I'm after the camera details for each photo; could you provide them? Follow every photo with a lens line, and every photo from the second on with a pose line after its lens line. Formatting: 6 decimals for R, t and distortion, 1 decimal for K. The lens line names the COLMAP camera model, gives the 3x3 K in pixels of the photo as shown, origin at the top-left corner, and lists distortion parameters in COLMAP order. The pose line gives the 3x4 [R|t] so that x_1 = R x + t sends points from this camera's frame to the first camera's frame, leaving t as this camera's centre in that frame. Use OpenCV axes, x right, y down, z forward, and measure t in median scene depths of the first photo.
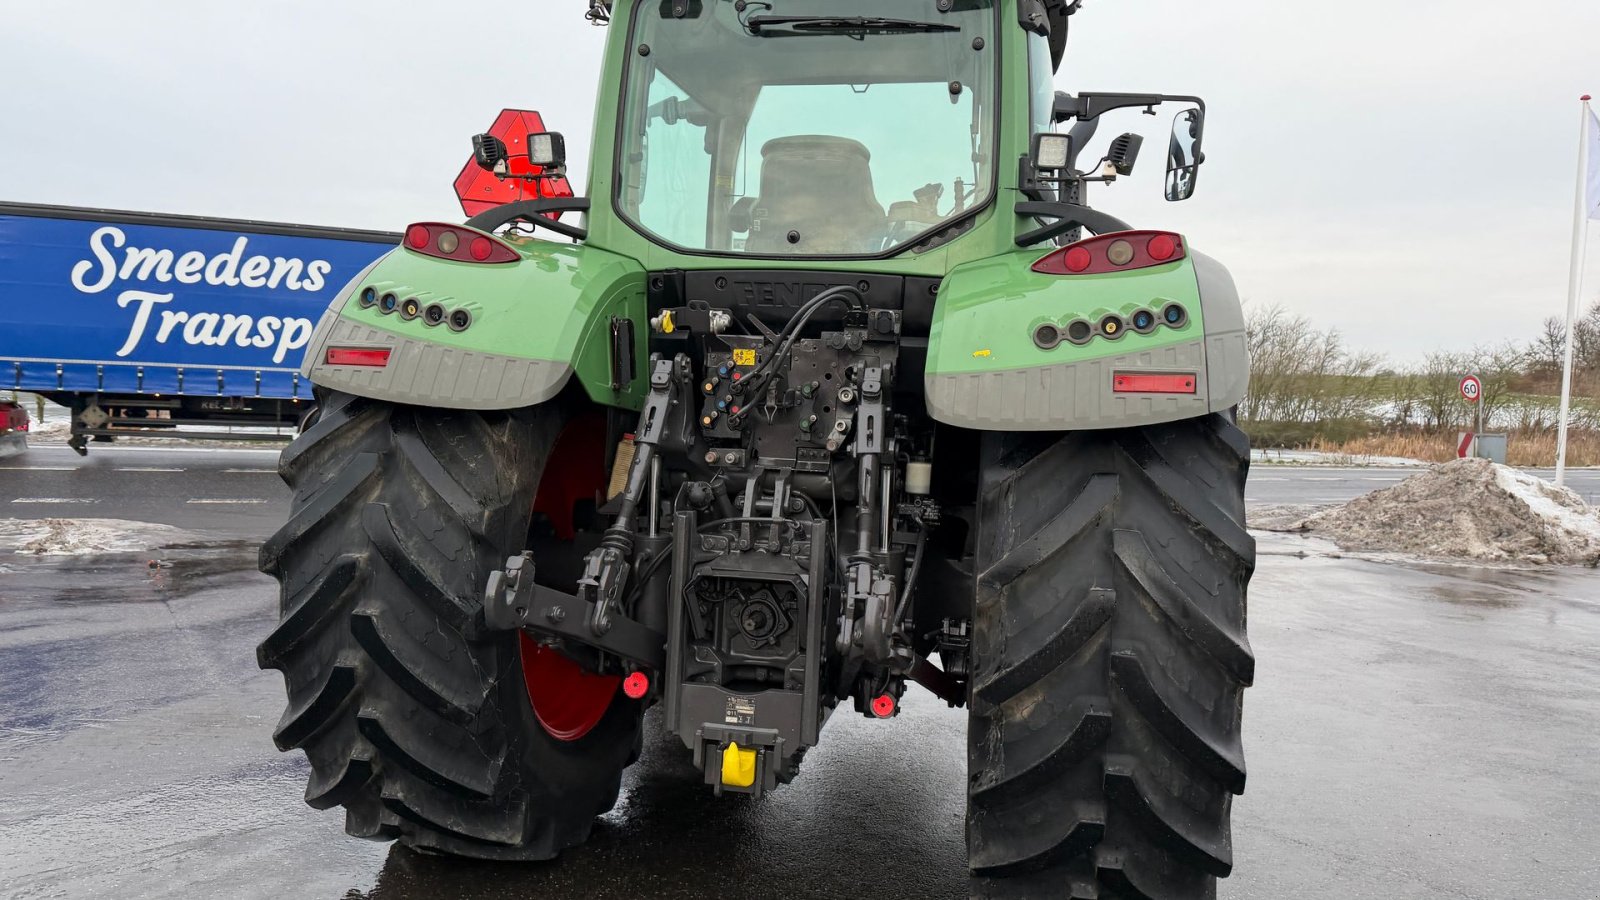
lens RADIAL K [[1107.9, 0, 794.2], [0, 1107.9, 443.4], [0, 0, 1]] dist [0.133550, -0.200664]
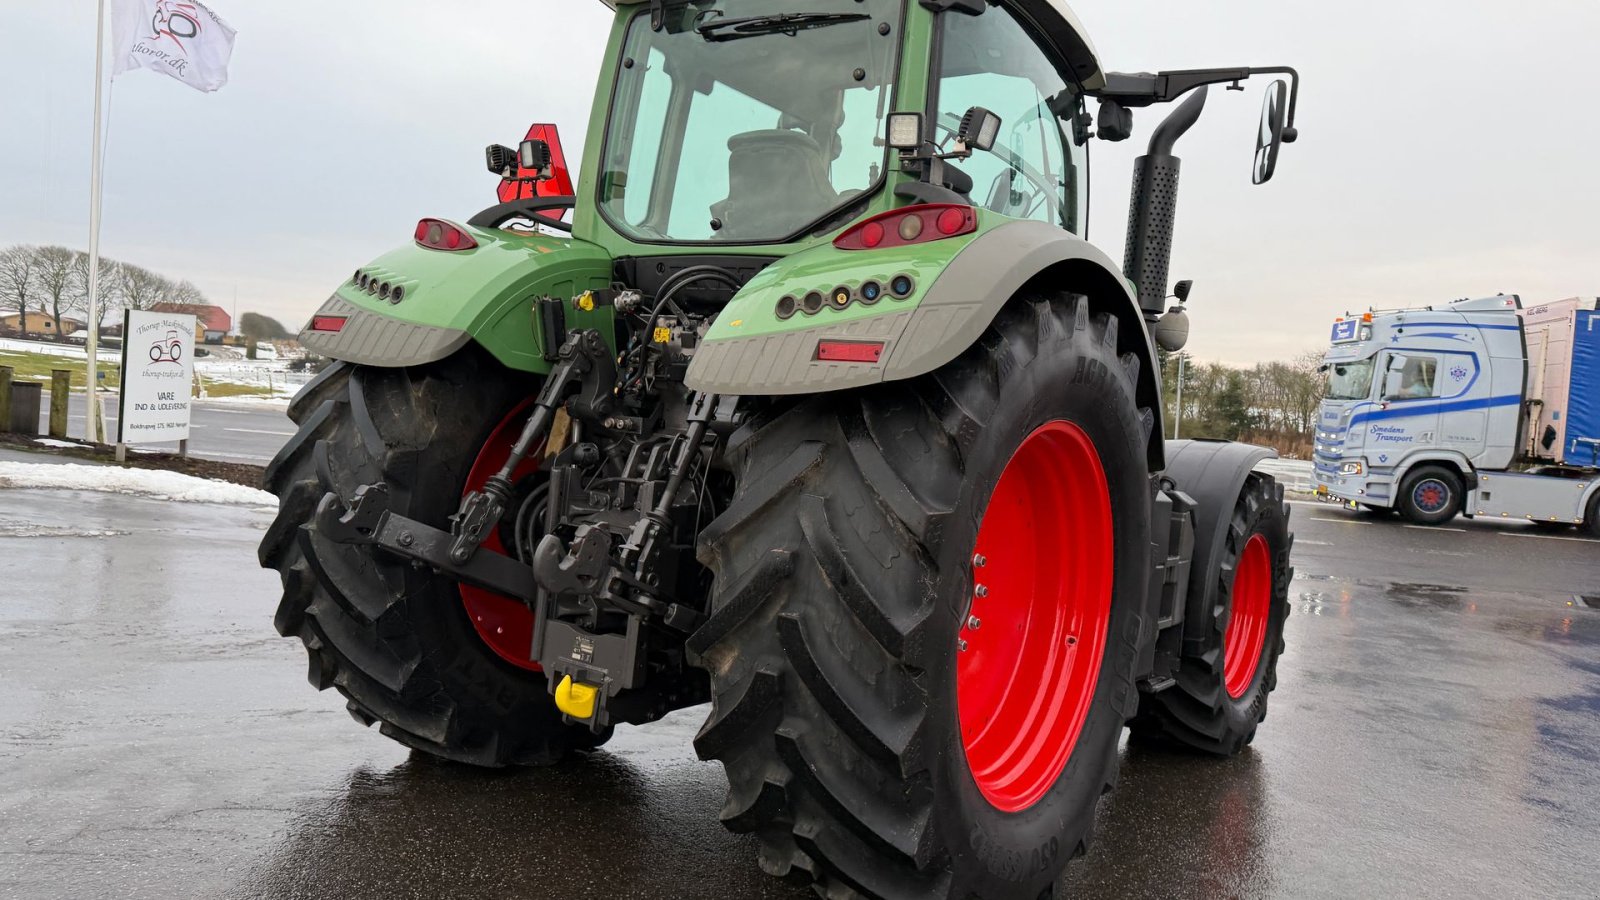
lens RADIAL K [[1107.9, 0, 794.2], [0, 1107.9, 443.4], [0, 0, 1]] dist [0.133550, -0.200664]
pose [[0.916320, 0.054033, -0.396784, 0.581707], [-0.063734, 0.997903, -0.011293, 0.036601], [0.395342, 0.035637, 0.917843, 0.063222]]
